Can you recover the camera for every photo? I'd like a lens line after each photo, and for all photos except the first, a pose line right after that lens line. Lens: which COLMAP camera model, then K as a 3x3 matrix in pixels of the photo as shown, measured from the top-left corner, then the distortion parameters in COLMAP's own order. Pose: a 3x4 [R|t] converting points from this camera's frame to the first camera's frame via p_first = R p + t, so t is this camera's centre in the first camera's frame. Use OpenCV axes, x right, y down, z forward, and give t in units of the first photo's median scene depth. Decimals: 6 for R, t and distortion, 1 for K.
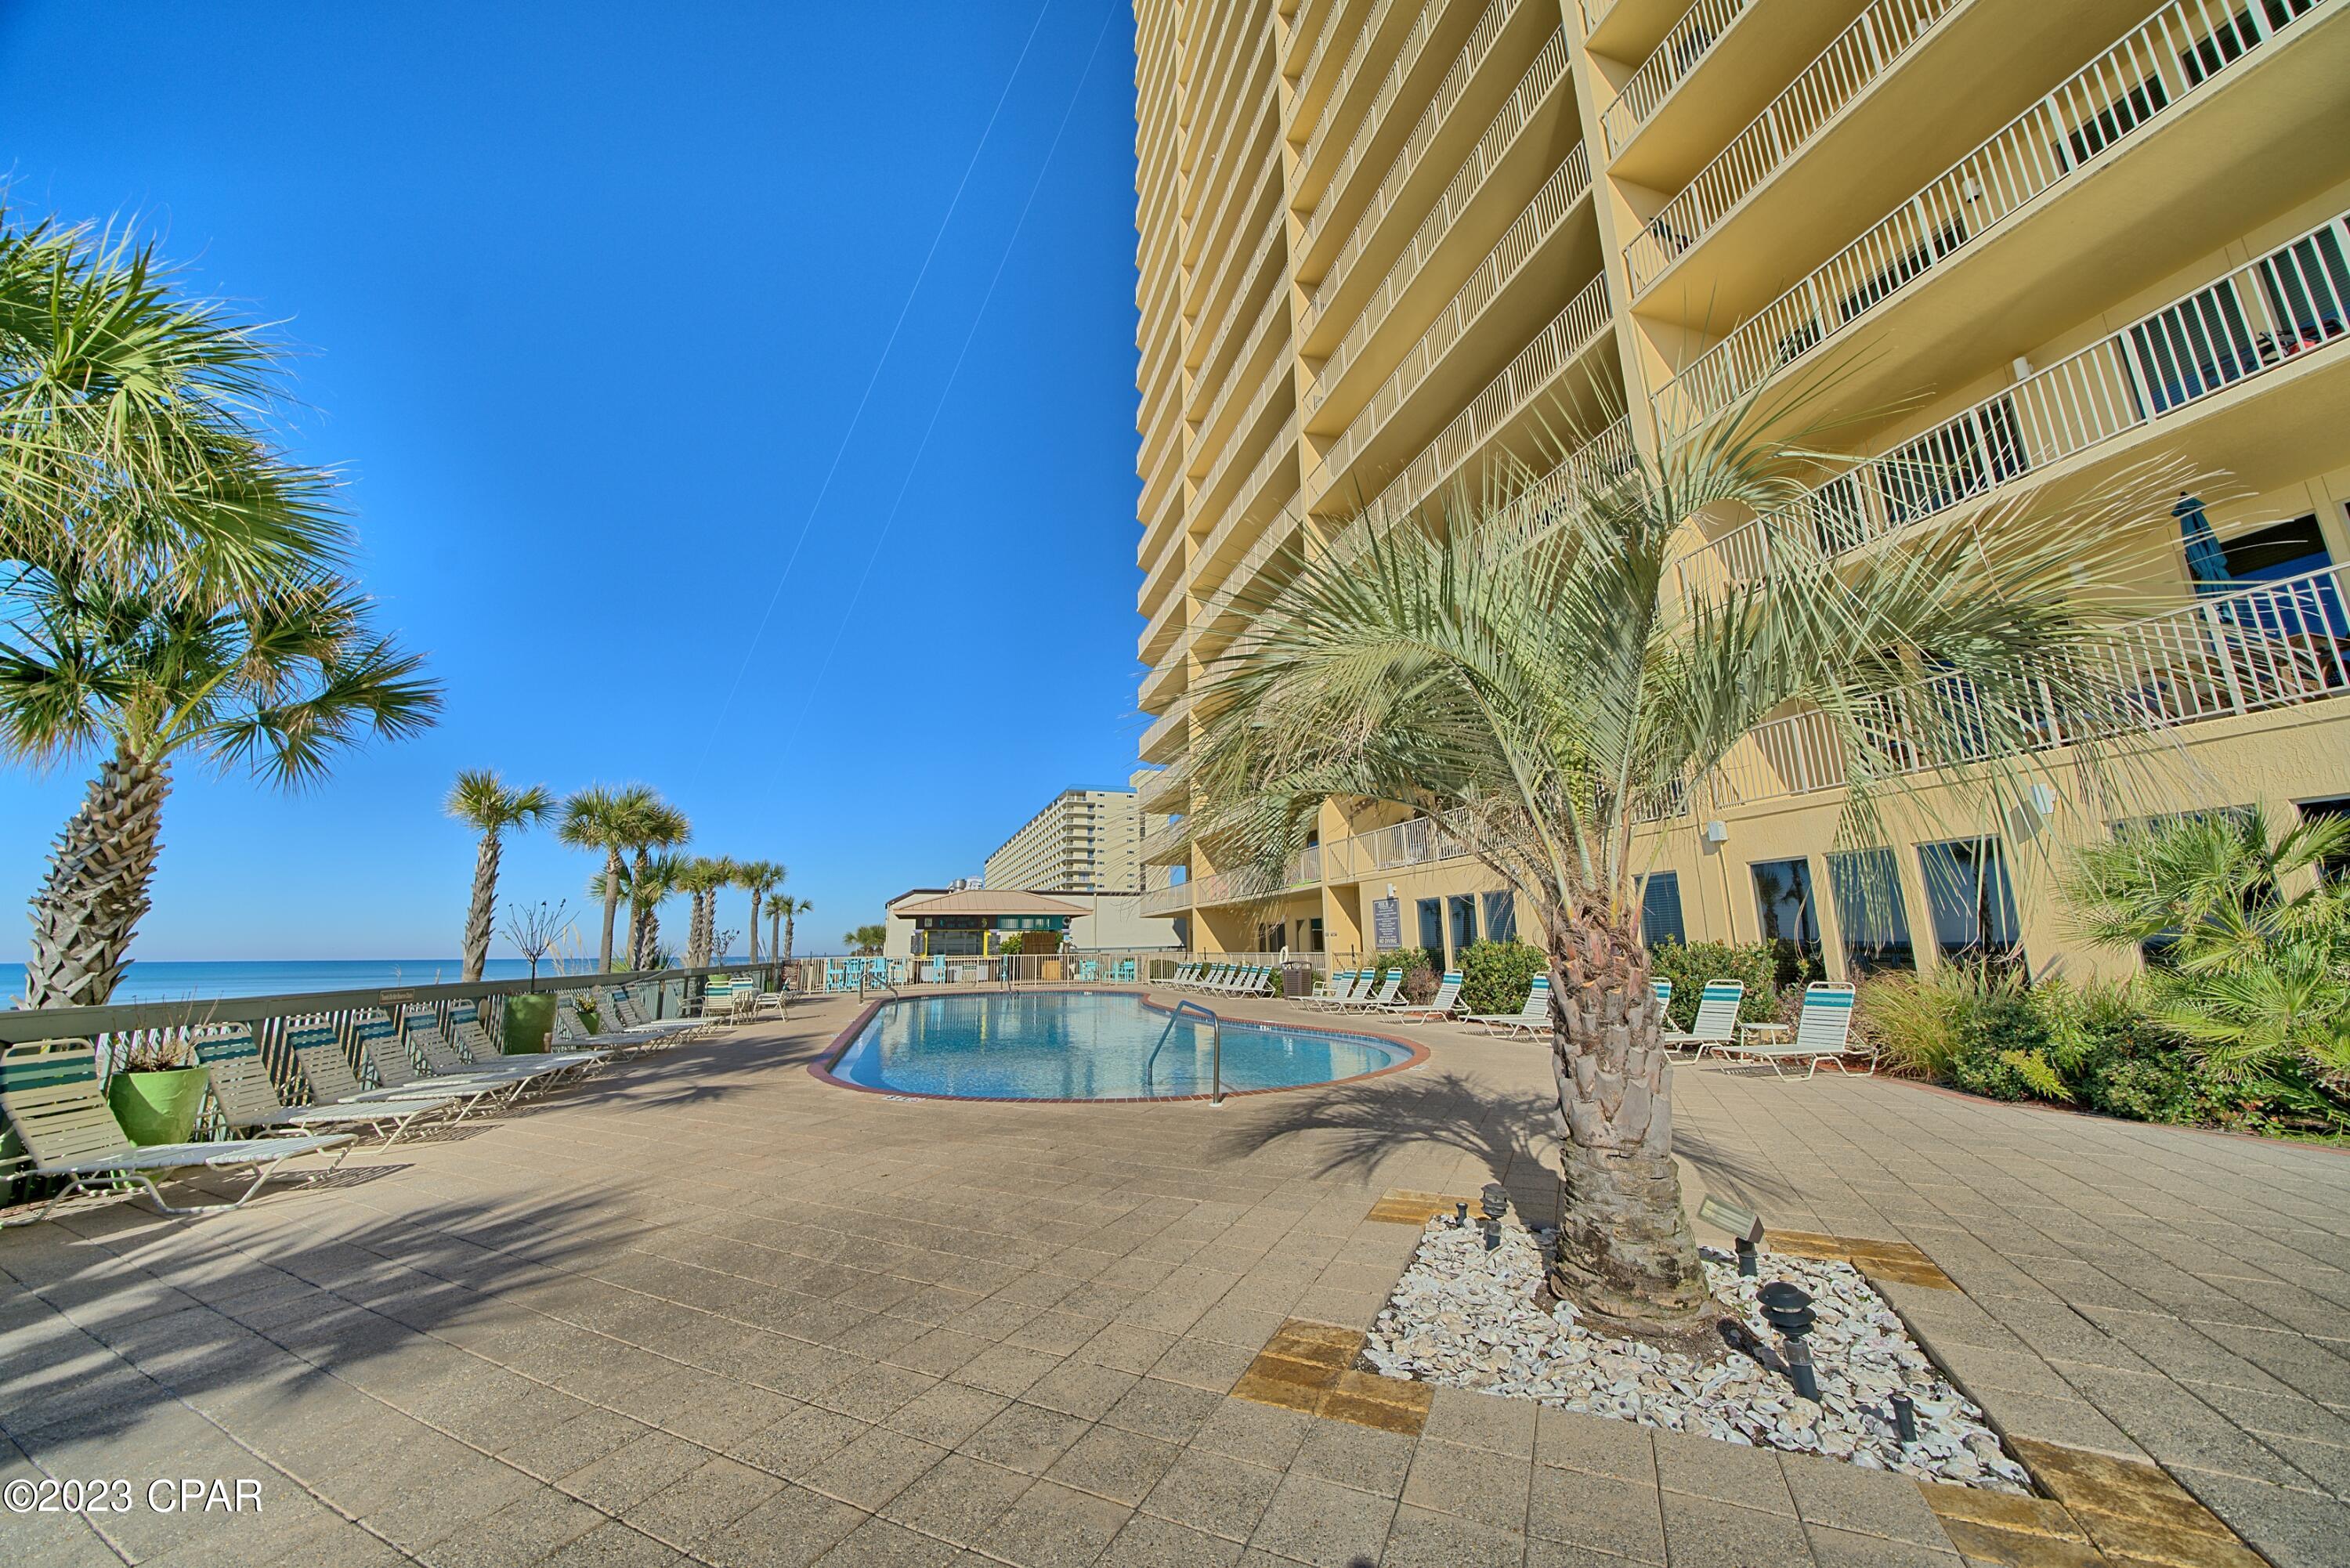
lens RADIAL K [[811.9, 0, 1112.2], [0, 811.9, 779.1], [0, 0, 1]] dist [0.000296, -0.000025]
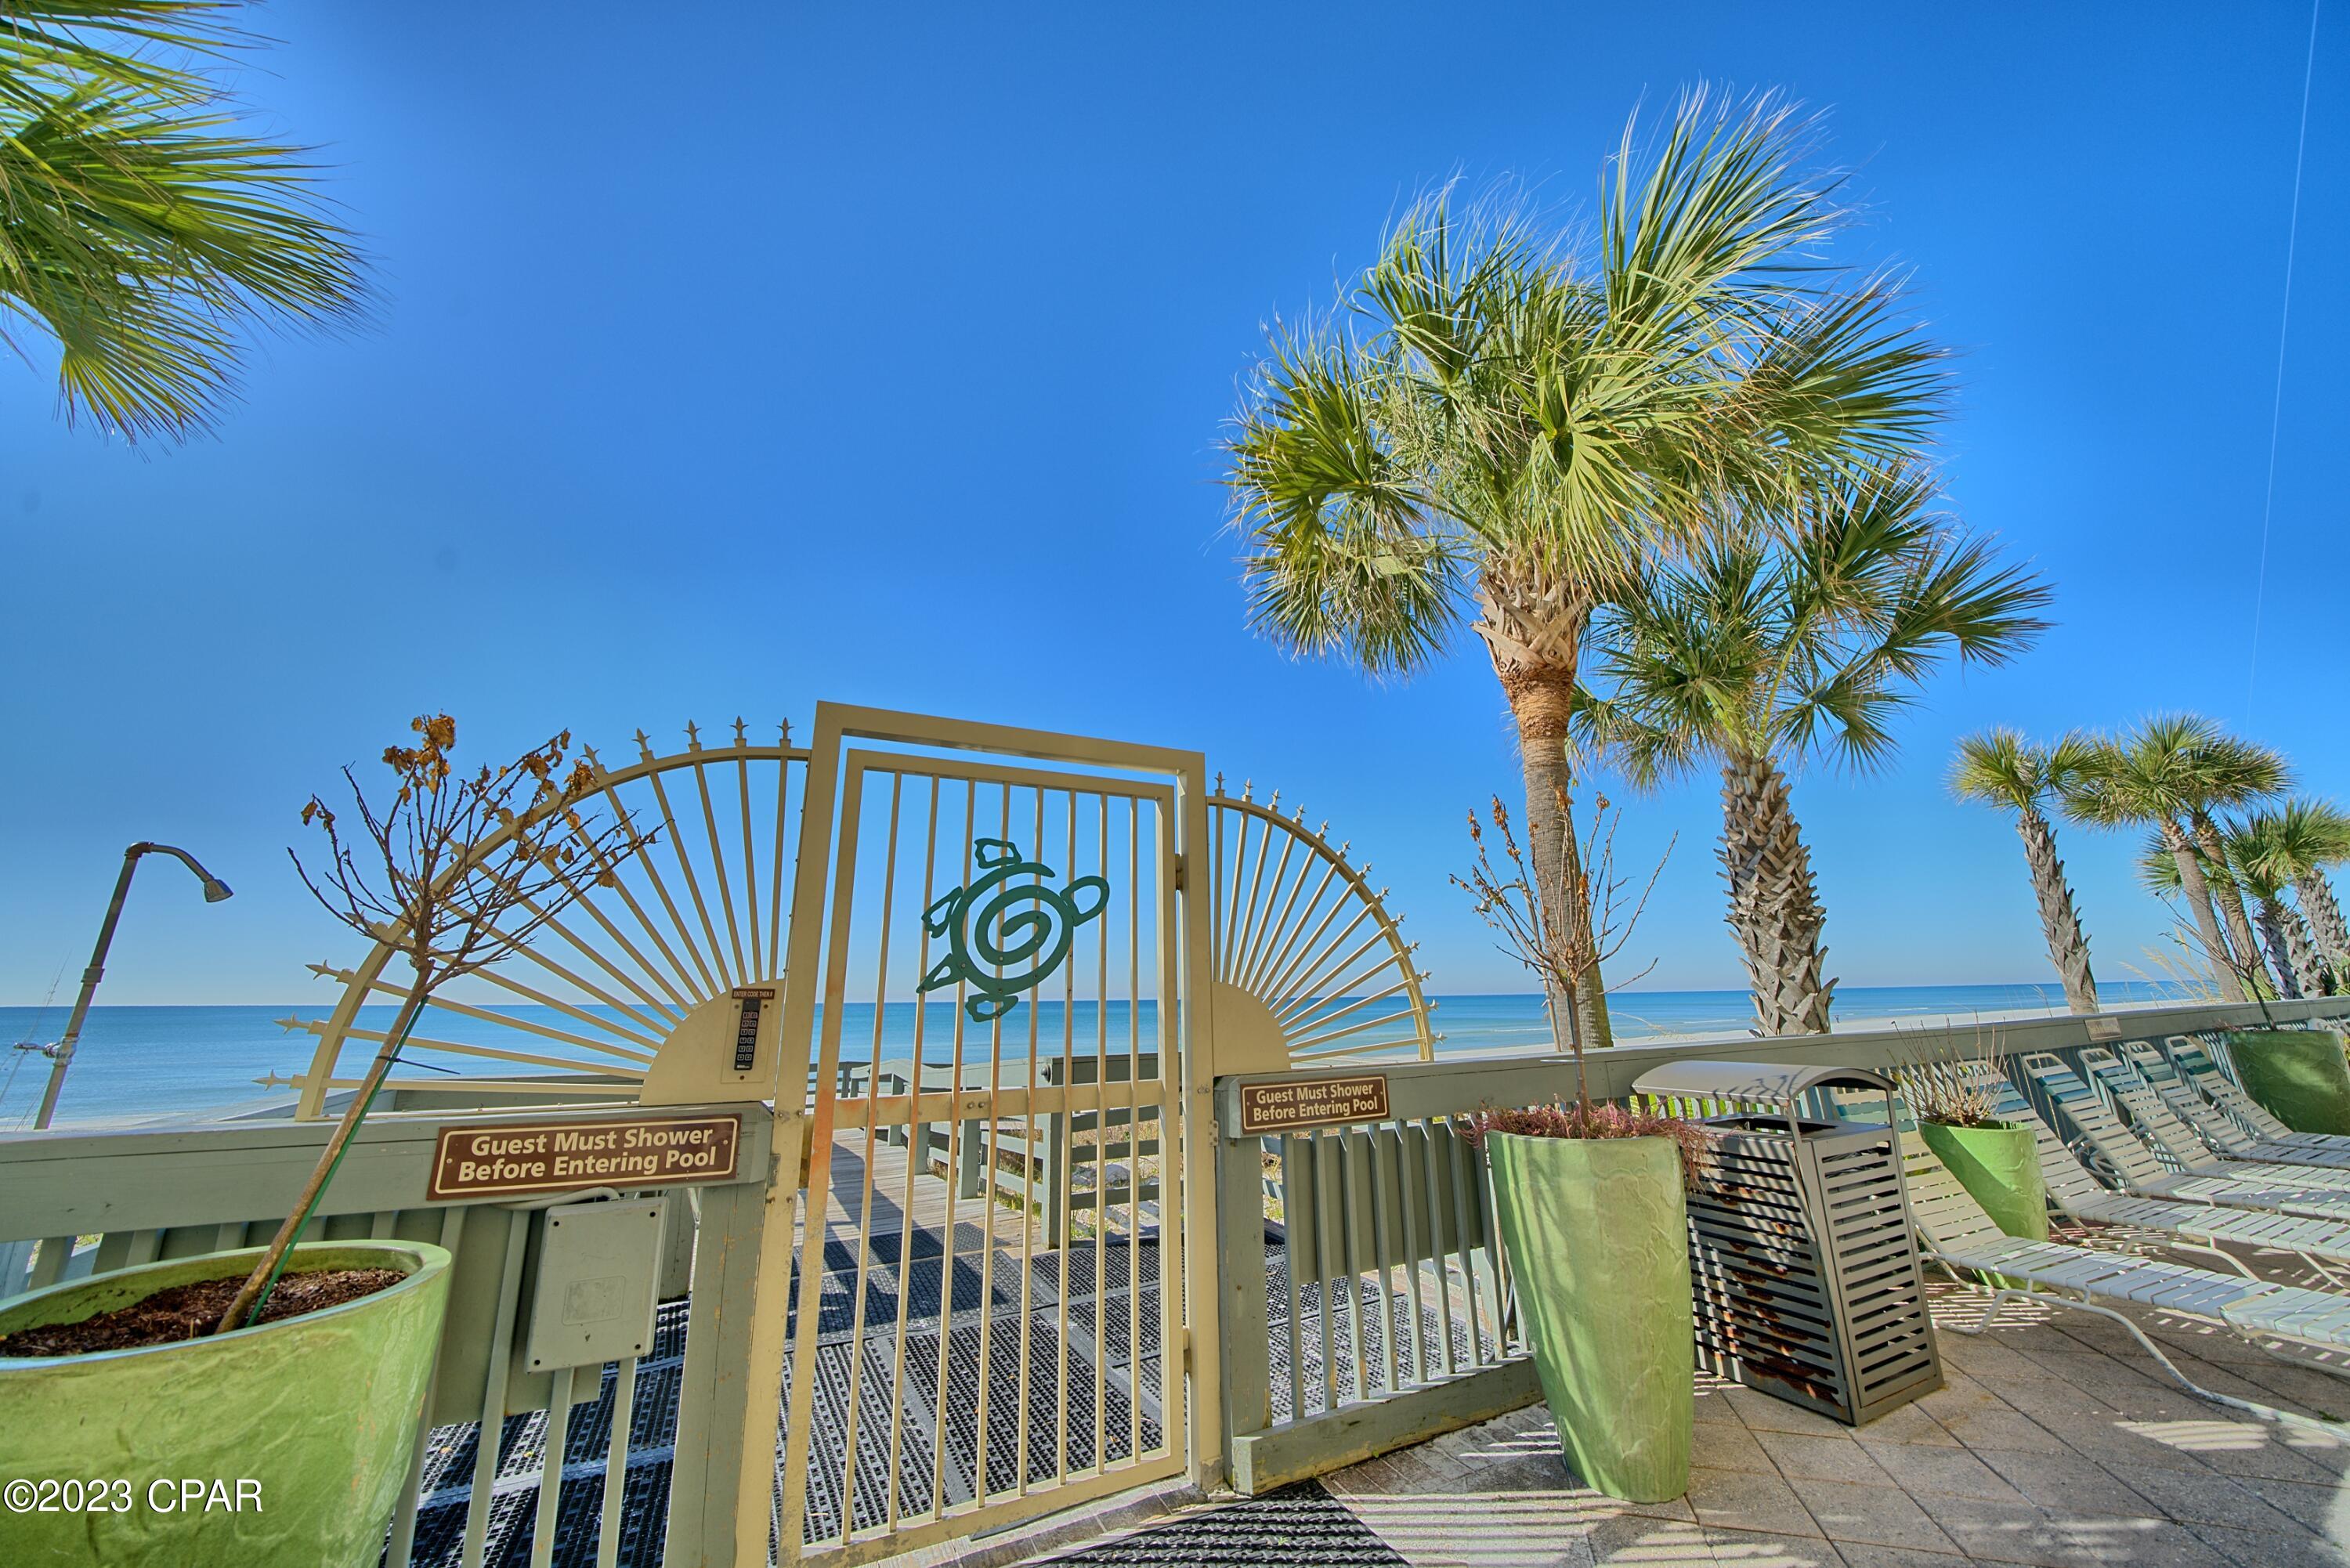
lens RADIAL K [[799.3, 0, 1175.0], [0, 799.3, 784.0], [0, 0, 1]] dist [-0.020166, 0.000020]
pose [[0.202626, -0.243034, -0.948618, -0.500564], [0.211805, 0.956660, -0.199852, 0.043697], [0.956076, -0.160427, 0.245320, 0.161087]]
